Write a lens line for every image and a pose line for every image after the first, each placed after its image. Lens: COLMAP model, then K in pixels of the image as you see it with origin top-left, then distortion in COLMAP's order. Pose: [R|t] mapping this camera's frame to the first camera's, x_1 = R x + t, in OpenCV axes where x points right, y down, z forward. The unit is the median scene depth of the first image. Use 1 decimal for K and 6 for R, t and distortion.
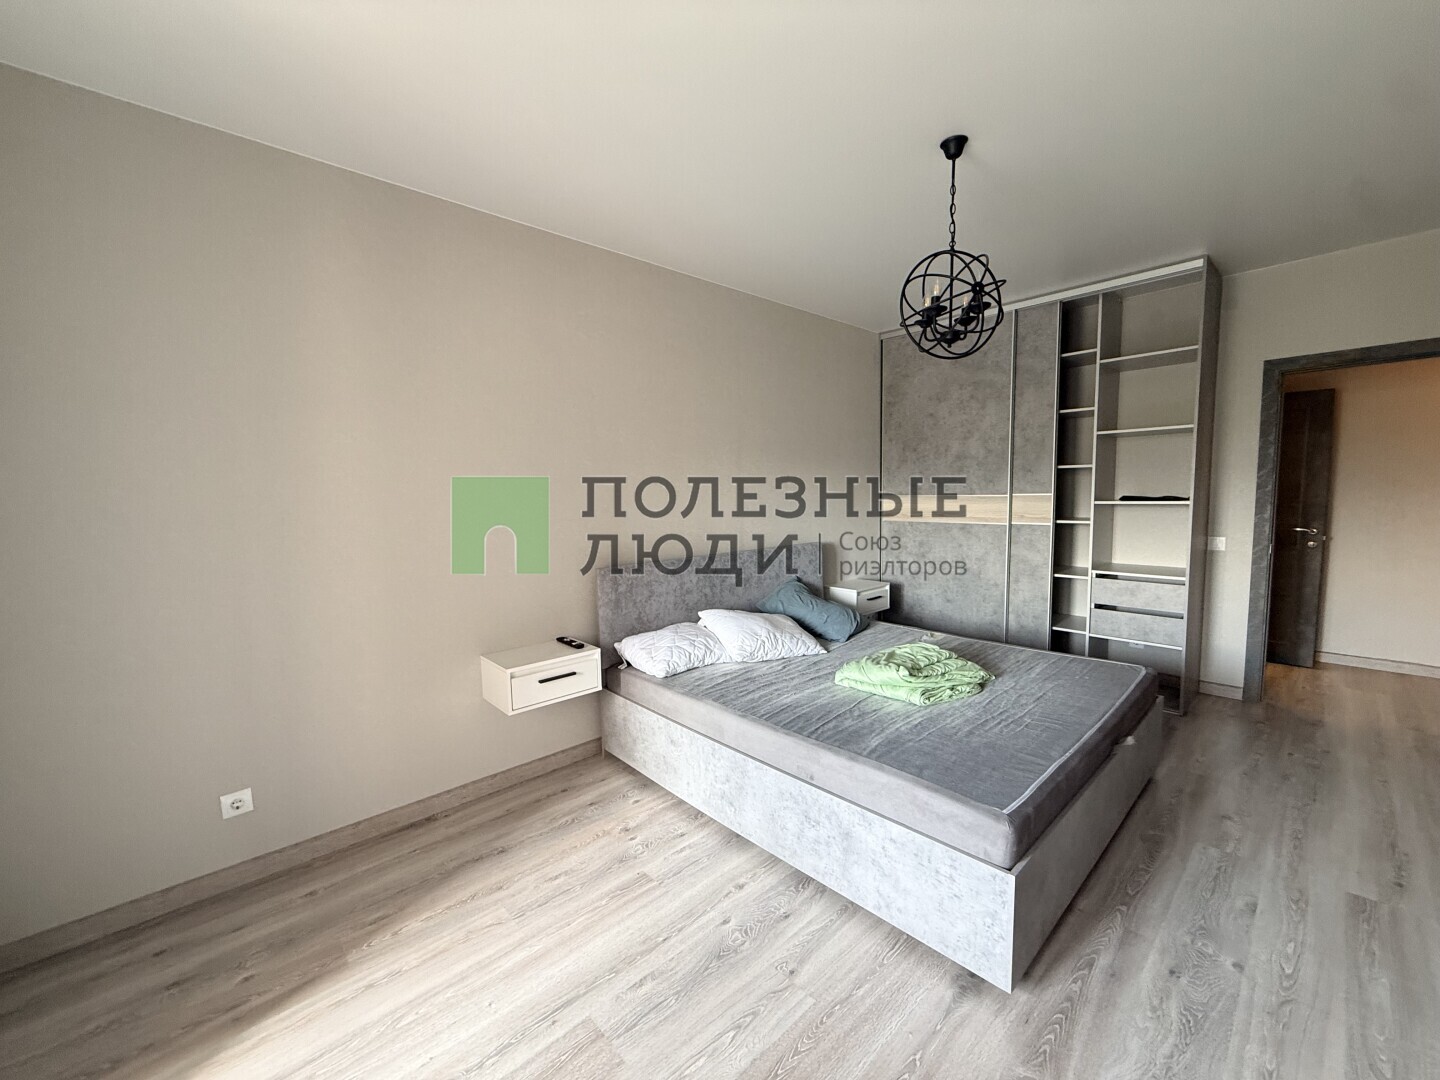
lens RADIAL K [[571.9, 0, 718.6], [0, 571.9, 540.4], [0, 0, 1]] dist [0.000586, -0.000057]
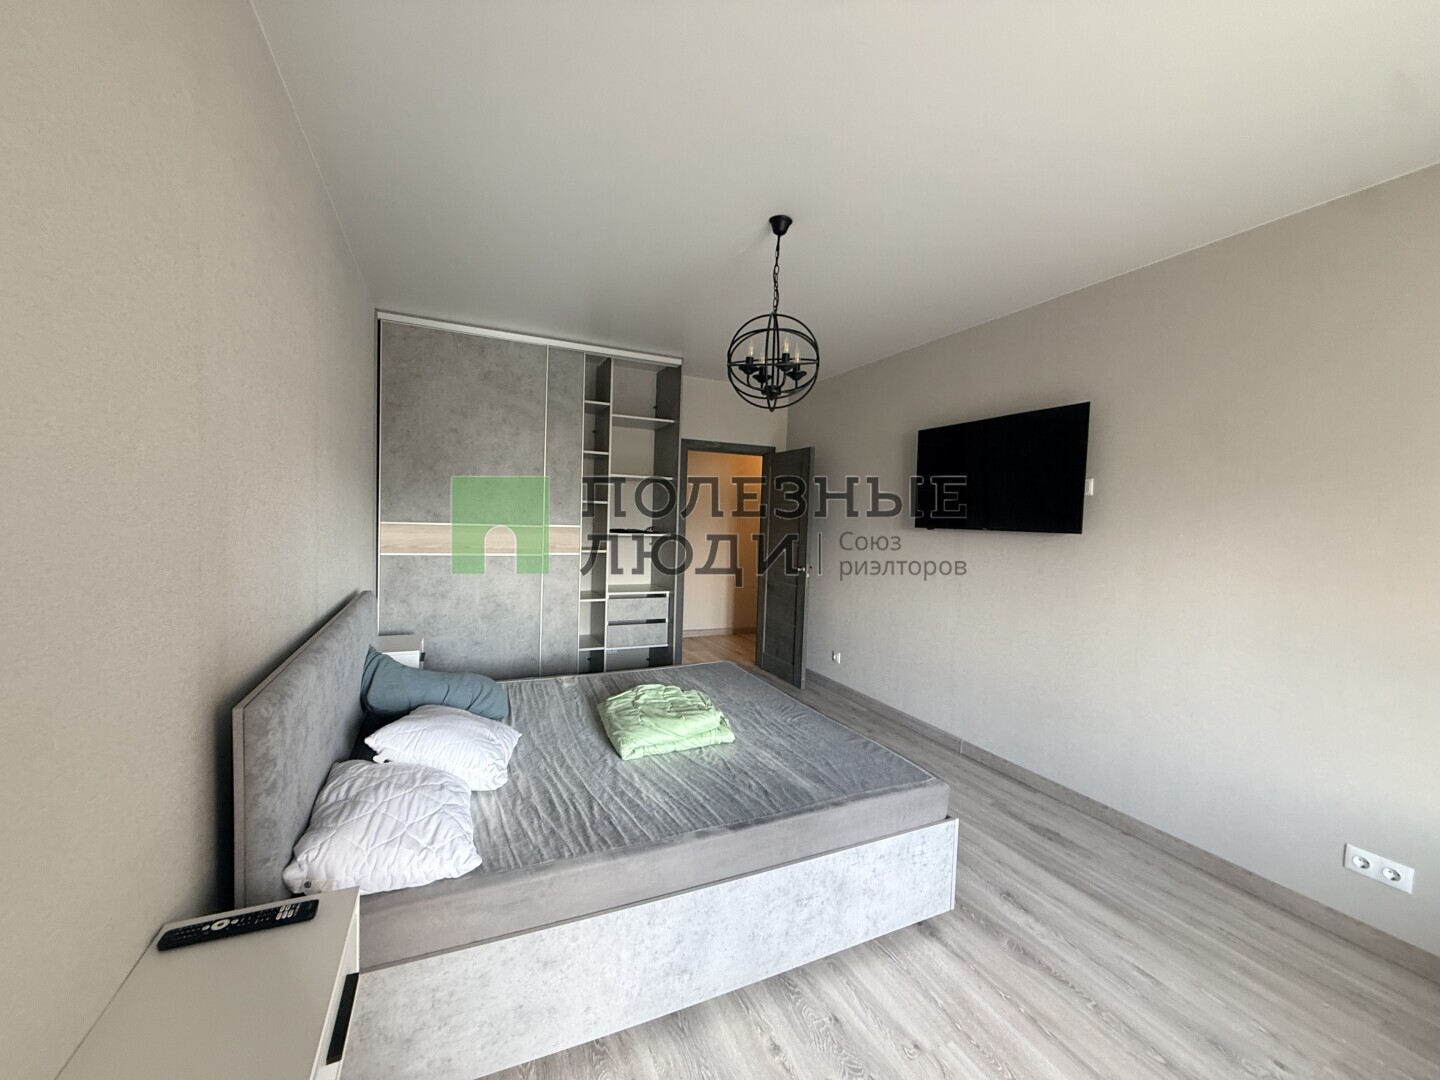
lens RADIAL K [[571.9, 0, 717.9], [0, 571.9, 540.1], [0, 0, 1]] dist [0.000586, -0.000057]
pose [[0.309105, -0.009258, 0.950983, -0.526616], [0.046112, 0.998922, -0.005263, -0.053216], [-0.949909, 0.045479, 0.309199, 0.602265]]
